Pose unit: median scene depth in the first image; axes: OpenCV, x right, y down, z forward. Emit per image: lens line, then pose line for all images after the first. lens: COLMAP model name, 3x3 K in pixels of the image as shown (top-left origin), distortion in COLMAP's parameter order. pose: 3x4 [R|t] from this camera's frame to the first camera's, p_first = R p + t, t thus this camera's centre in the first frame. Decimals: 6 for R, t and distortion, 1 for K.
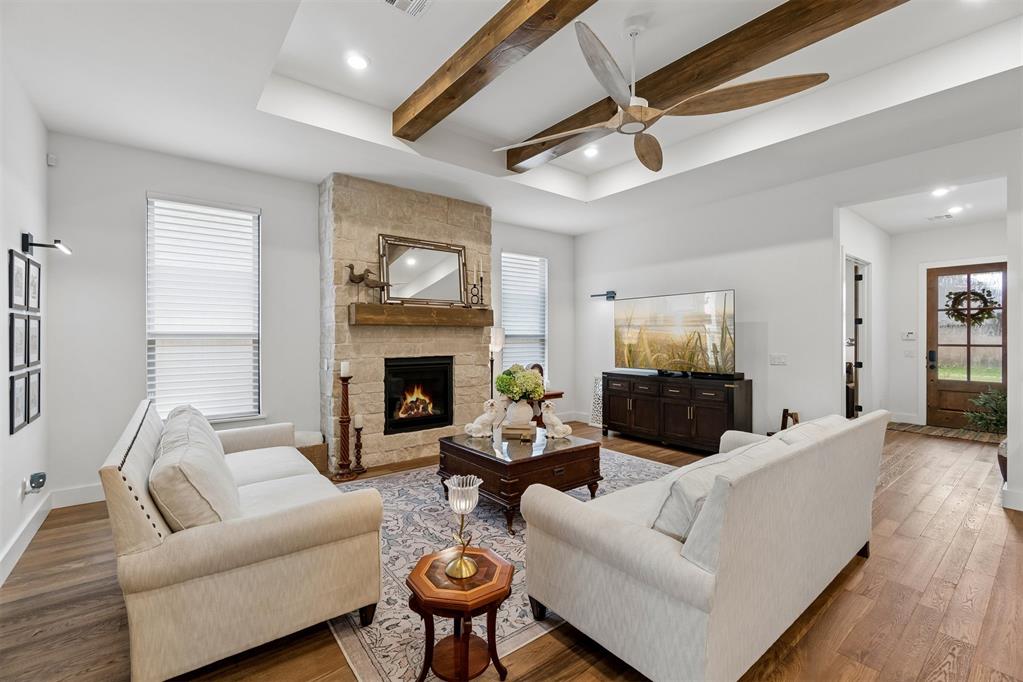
lens RADIAL K [[441.6, 0, 512.7], [0, 441.6, 334.2], [0, 0, 1]] dist [-0.001955, 0.000222]
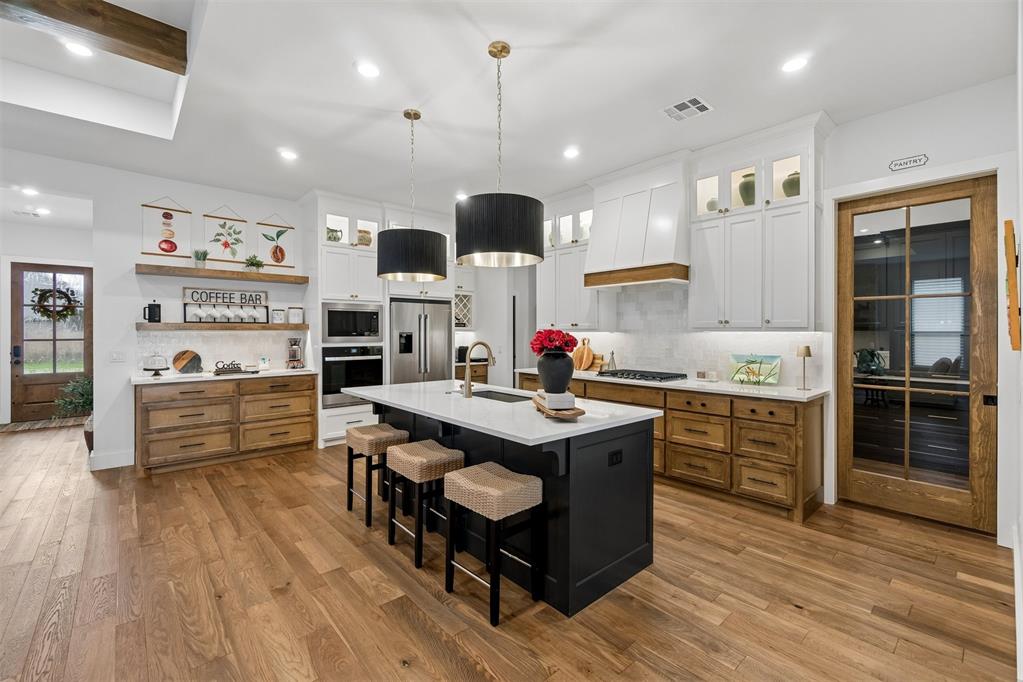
lens RADIAL K [[441.6, 0, 512.7], [0, 441.6, 334.2], [0, 0, 1]] dist [-0.001955, 0.000222]
pose [[-0.049109, -0.006769, 0.998770, -0.090161], [-0.004718, 0.999967, 0.006545, -0.000558], [-0.998782, -0.004390, -0.049140, -0.059932]]
